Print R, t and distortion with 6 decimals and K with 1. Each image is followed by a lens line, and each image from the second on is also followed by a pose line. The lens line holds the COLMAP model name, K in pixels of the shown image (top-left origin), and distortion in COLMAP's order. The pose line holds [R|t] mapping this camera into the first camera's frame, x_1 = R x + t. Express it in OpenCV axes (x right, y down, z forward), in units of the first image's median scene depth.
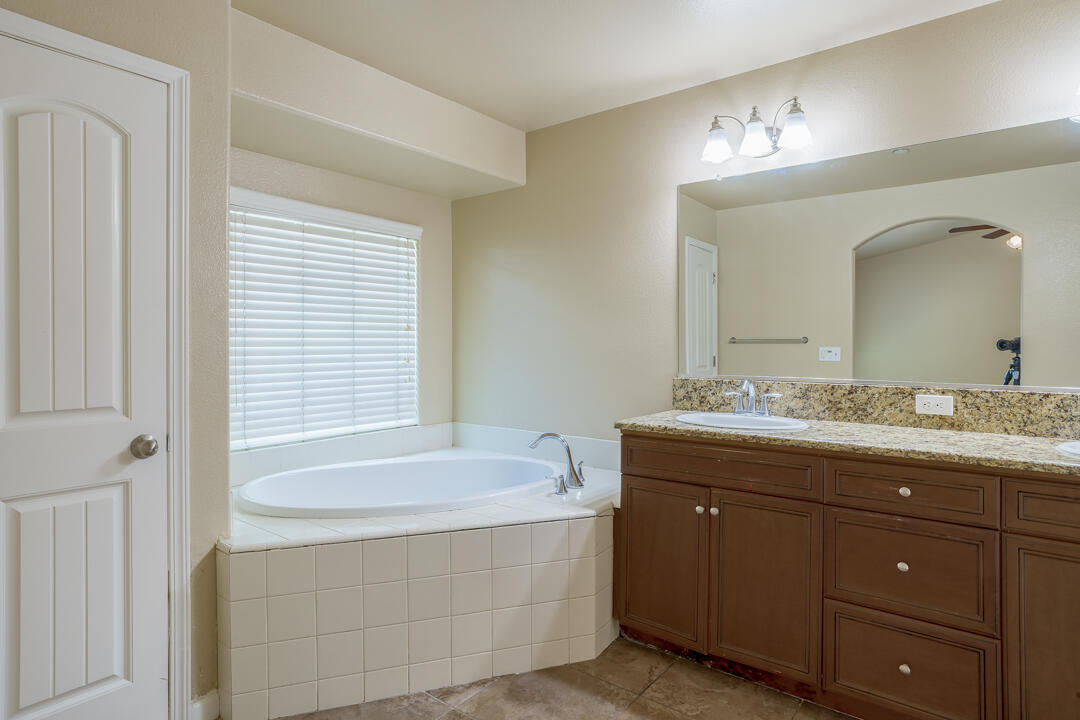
lens RADIAL K [[610.8, 0, 581.5], [0, 610.8, 343.7], [0, 0, 1]] dist [0.007397, 0.004146]
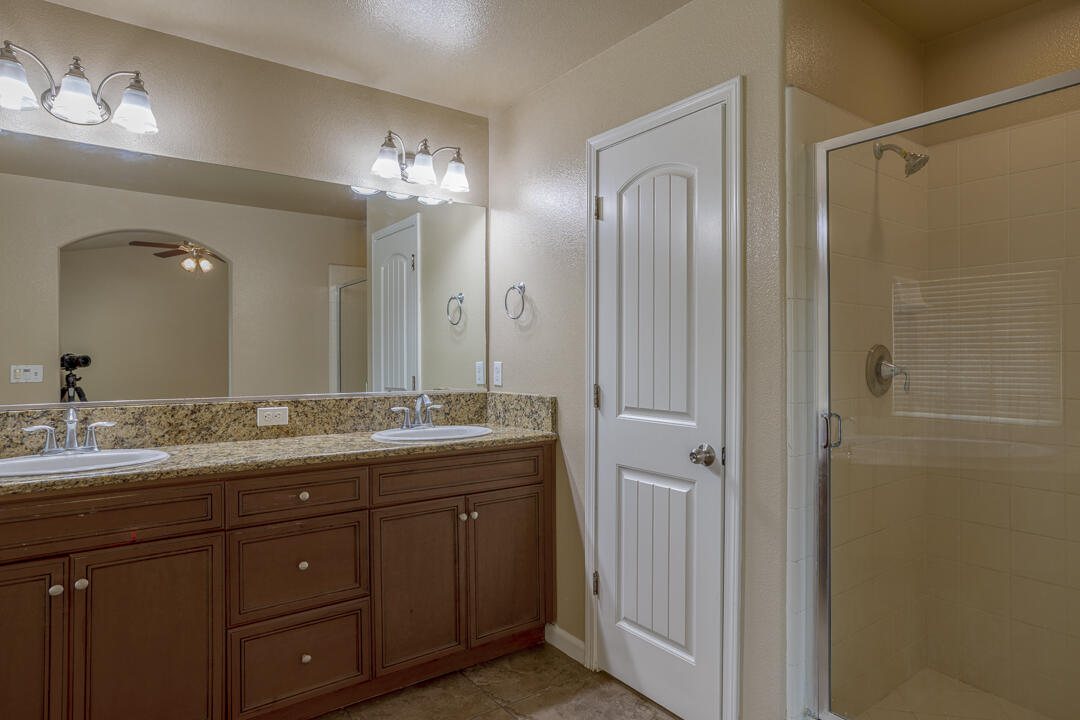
lens RADIAL K [[610.8, 0, 543.5], [0, 610.8, 356.5], [0, 0, 1]] dist [0.007397, 0.004146]
pose [[0.318601, -0.000231, 0.947889, -0.300428], [0.005064, 0.999986, -0.001458, -0.001708], [-0.947875, 0.005265, 0.318598, 0.205214]]
